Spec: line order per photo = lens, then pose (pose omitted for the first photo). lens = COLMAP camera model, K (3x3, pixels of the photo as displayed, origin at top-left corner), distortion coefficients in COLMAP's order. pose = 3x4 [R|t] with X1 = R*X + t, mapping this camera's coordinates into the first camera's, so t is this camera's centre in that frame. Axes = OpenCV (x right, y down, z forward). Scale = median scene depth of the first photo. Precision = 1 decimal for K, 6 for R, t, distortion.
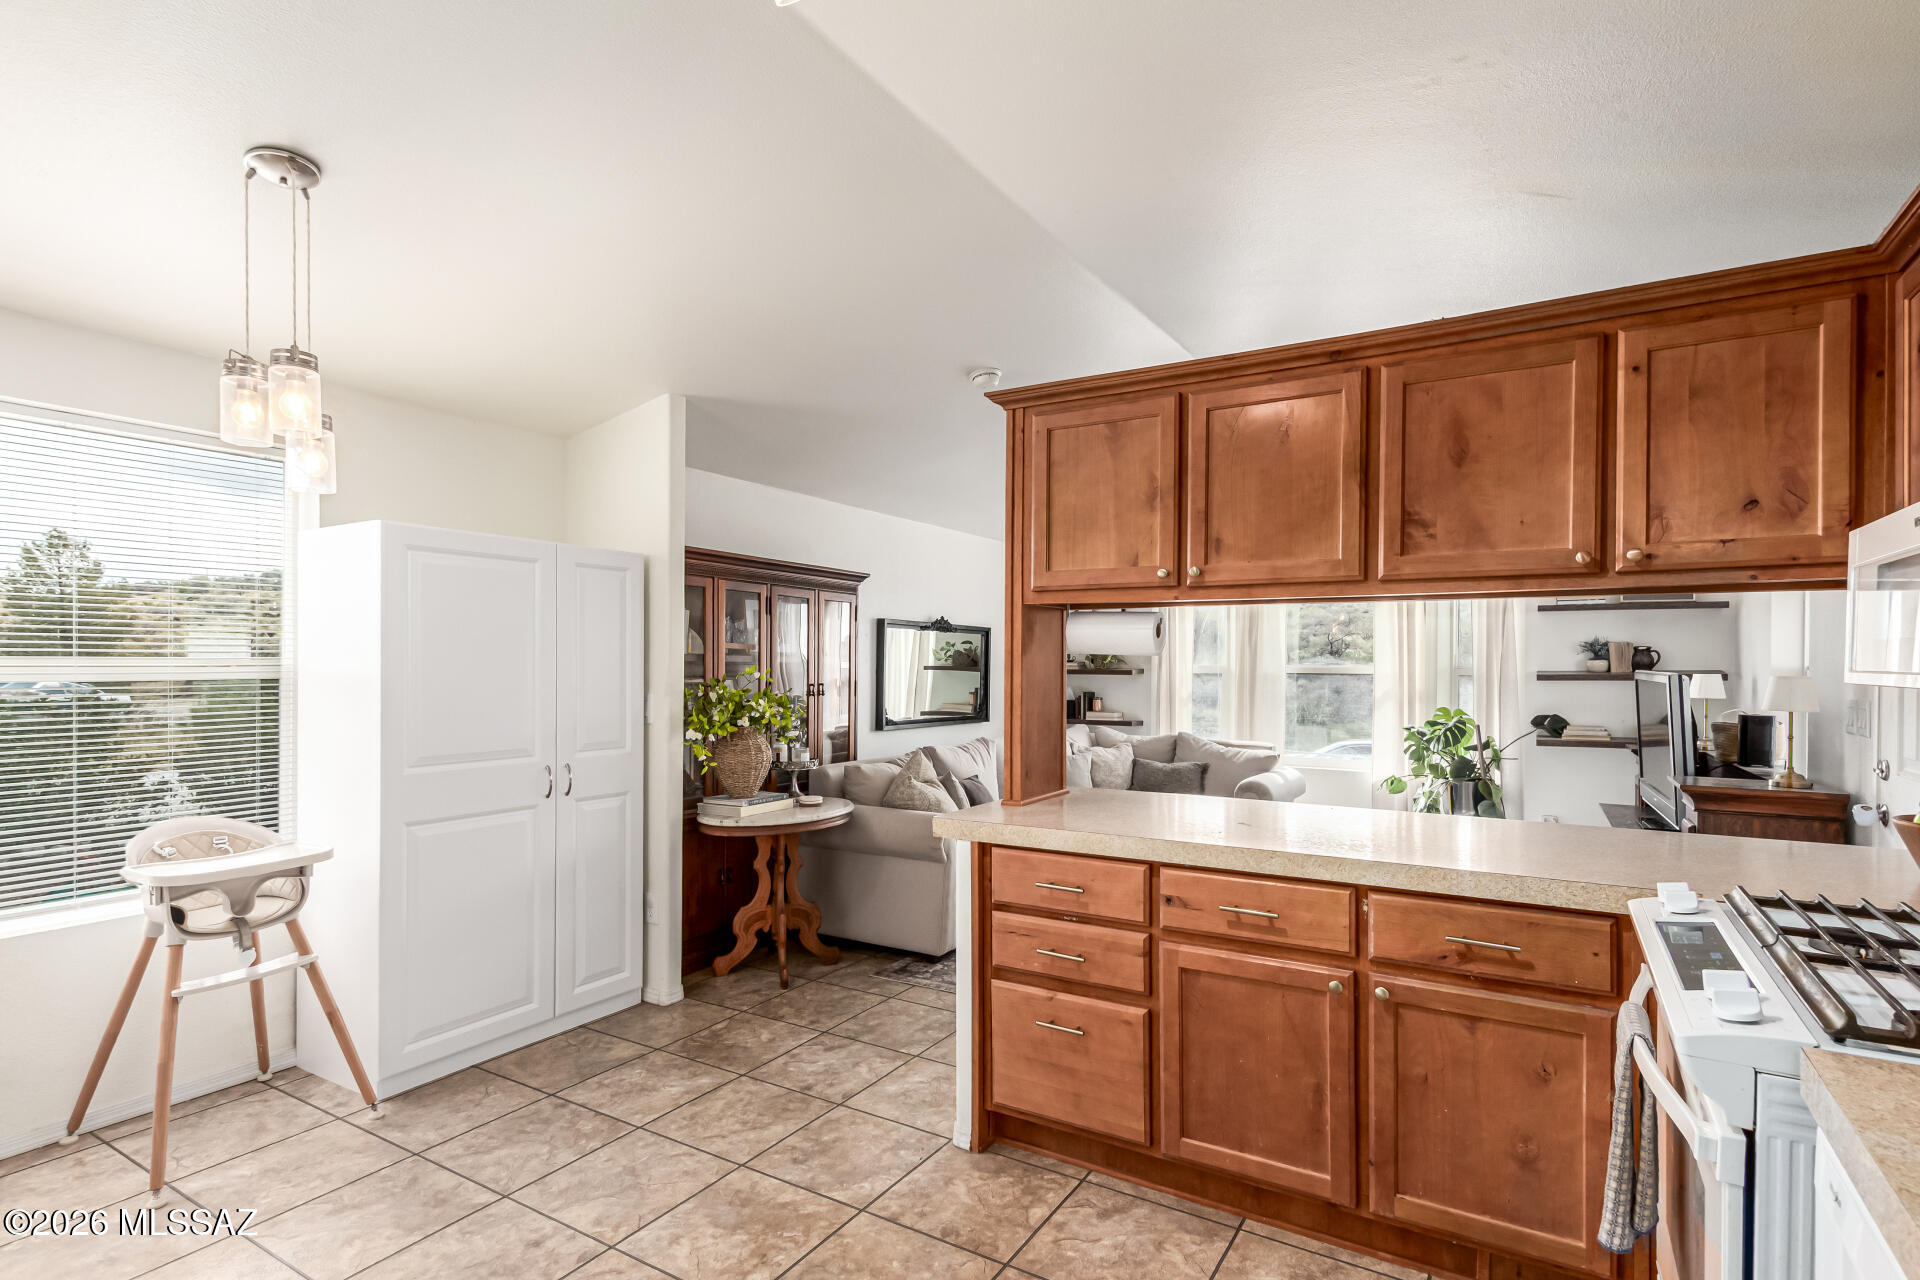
lens RADIAL K [[935.3, 0, 982.8], [0, 935.3, 662.4], [0, 0, 1]] dist [0.011726, -0.000060]
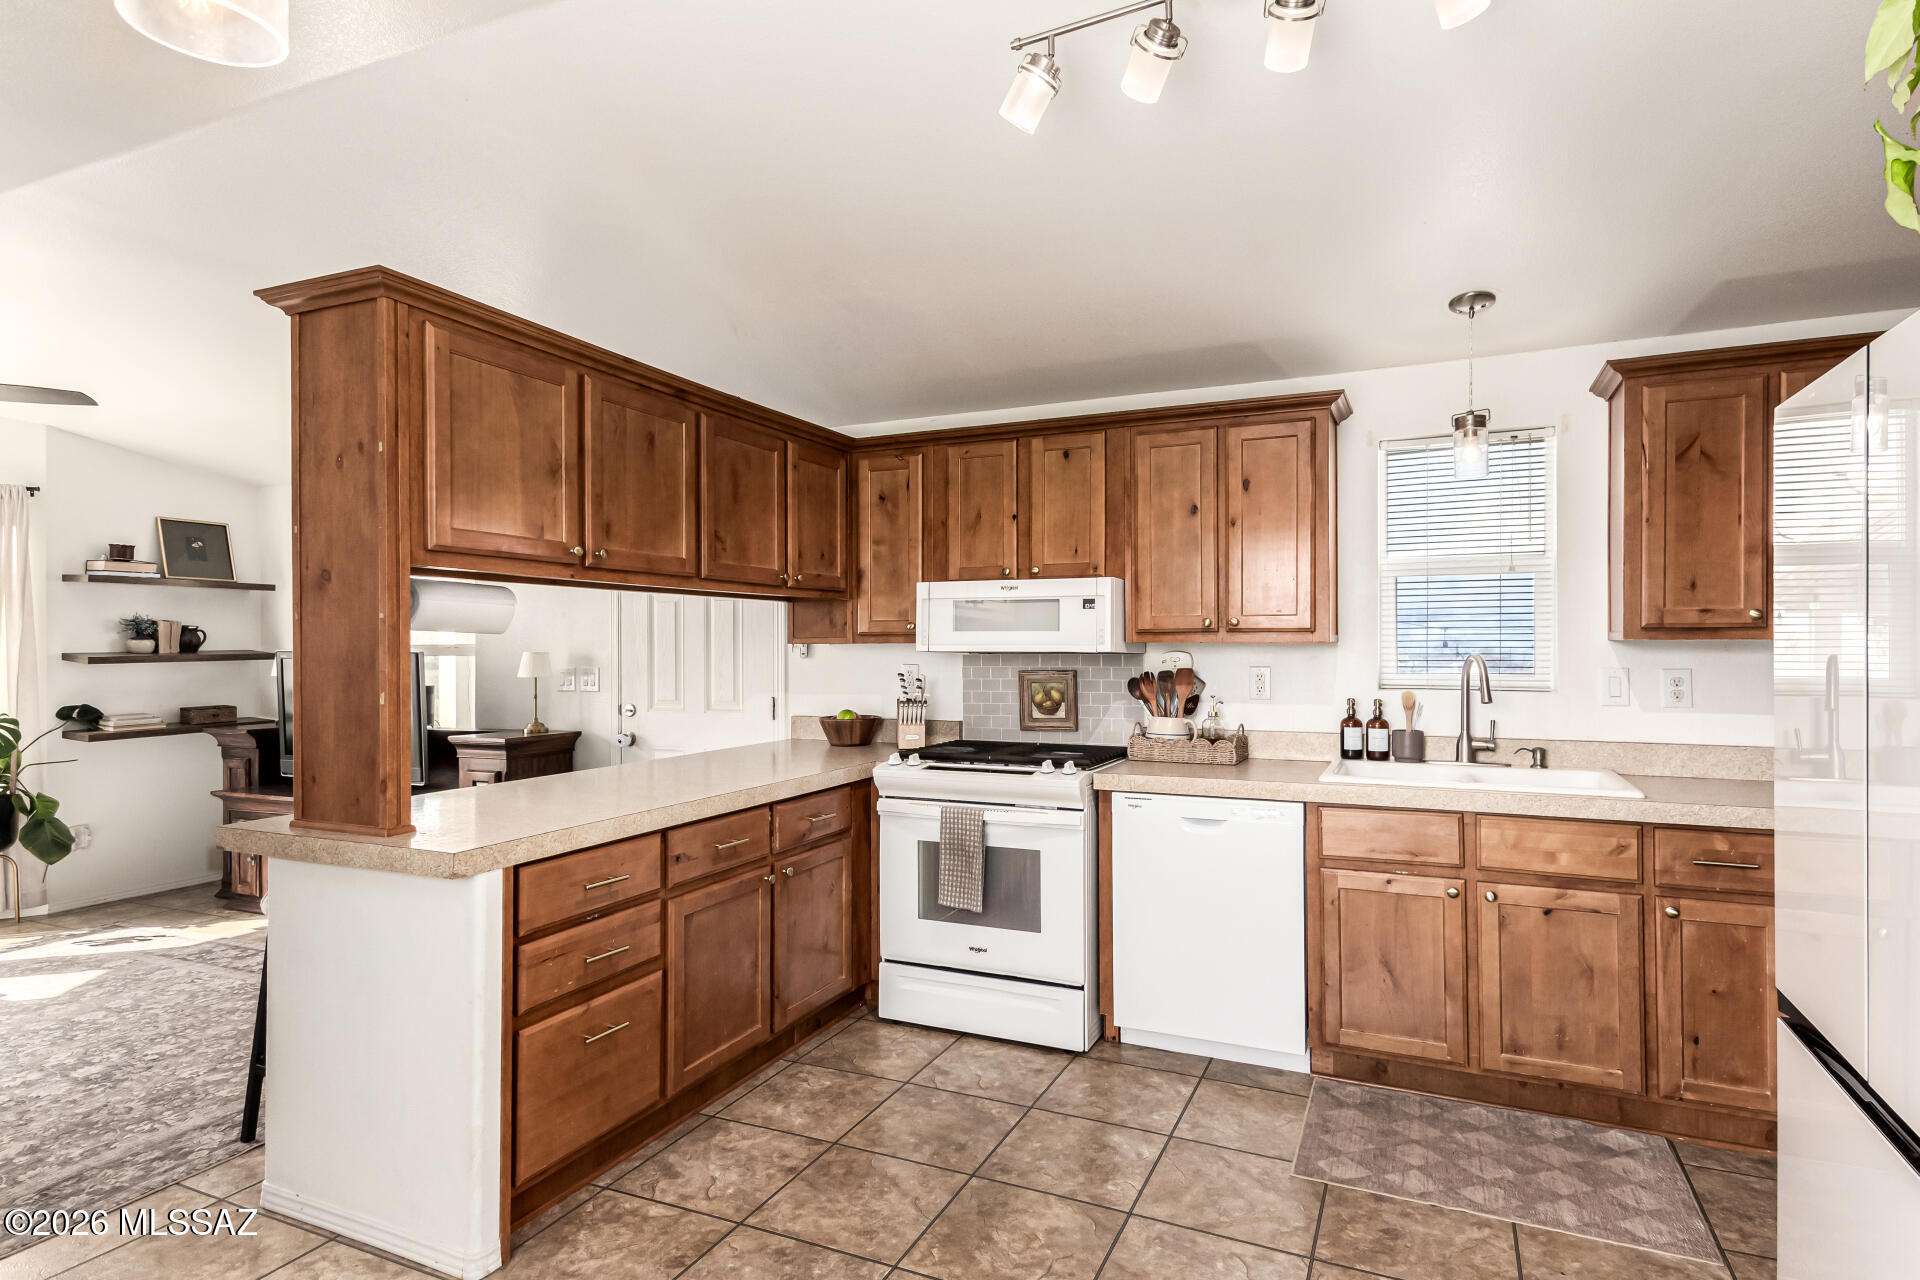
lens RADIAL K [[1028.0, 0, 960.0], [0, 1028.0, 640.0], [0, 0, 1]] dist [0.051338, -0.019906]
pose [[-0.102376, 0.000727, 0.994745, -0.583896], [0.001808, 0.999998, -0.000545, -0.000472], [-0.994744, 0.001743, -0.102377, 0.446528]]
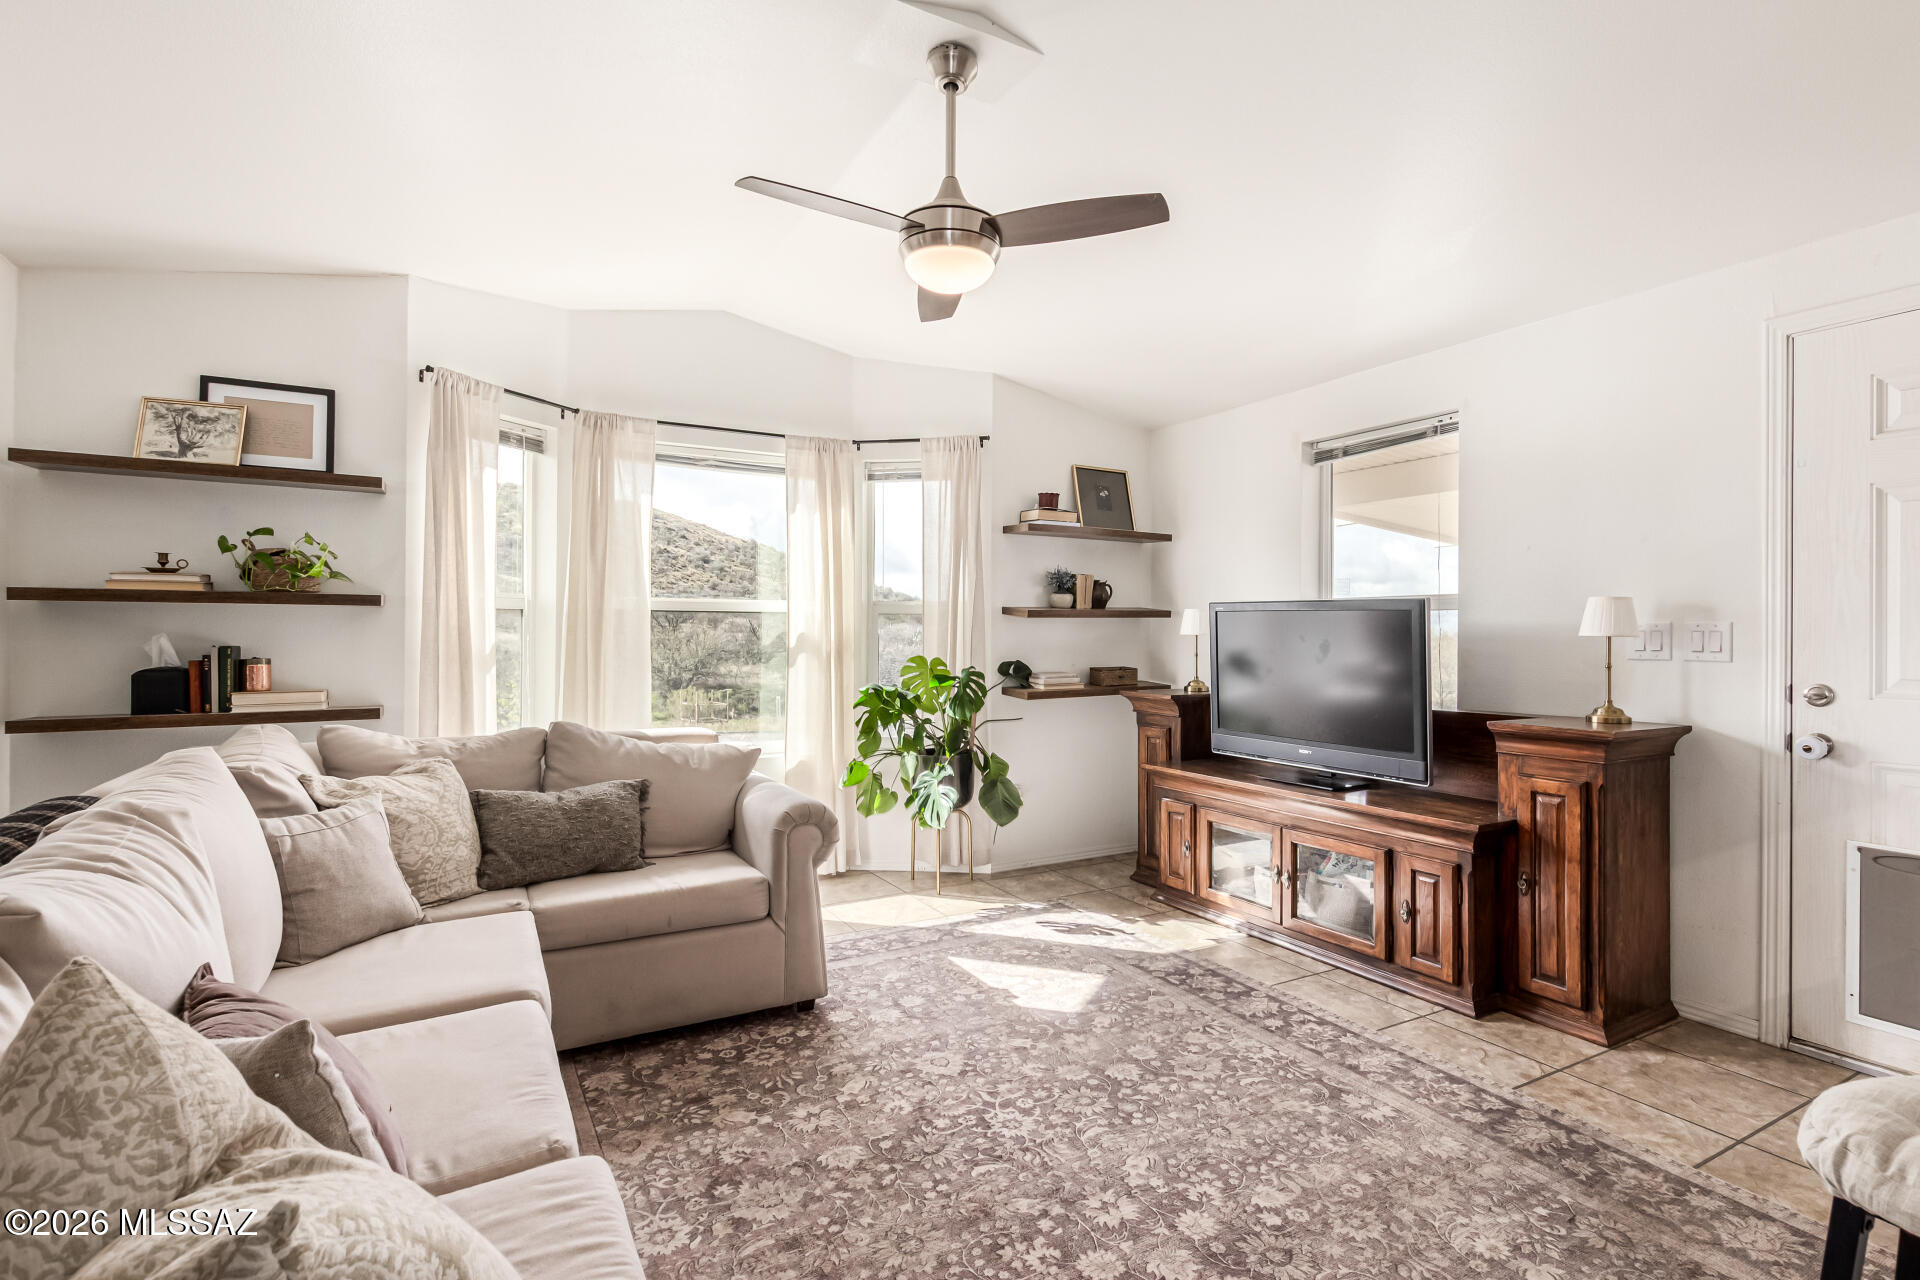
lens RADIAL K [[925.2, 0, 976.7], [0, 925.2, 631.0], [0, 0, 1]] dist [0.012336, -0.000150]
pose [[0.488807, -0.001238, 0.872391, -0.155107], [-0.004435, 0.999983, 0.003904, 0.038138], [-0.872381, -0.005777, 0.488793, 0.903807]]
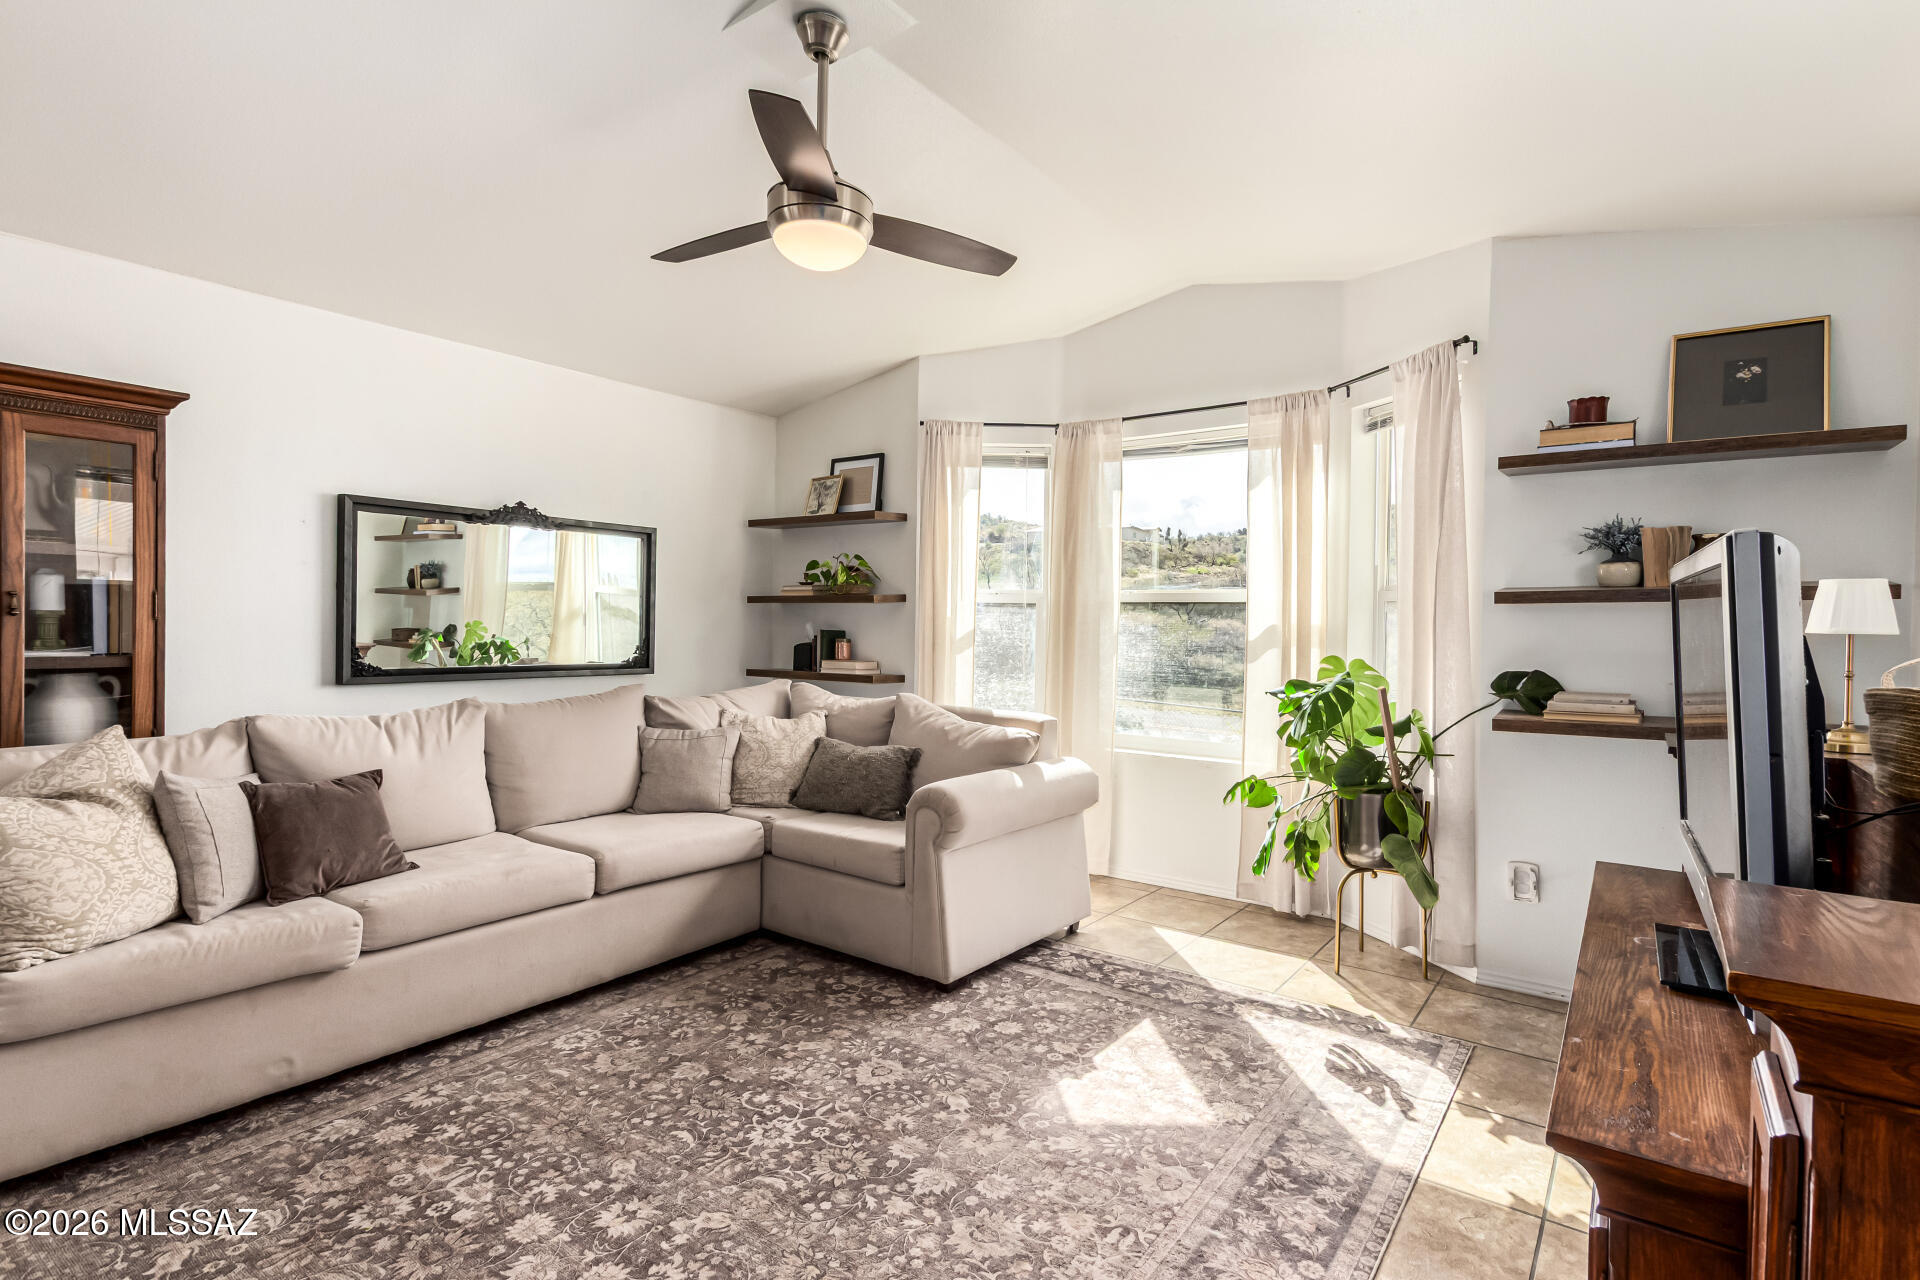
lens RADIAL K [[934.3, 0, 982.6], [0, 934.3, 635.9], [0, 0, 1]] dist [0.013993, 0.000424]
pose [[0.996296, 0.007981, -0.085617, 0.490174], [-0.006473, 0.999819, 0.017880, 0.040673], [0.085745, -0.017260, 0.996168, 0.640986]]
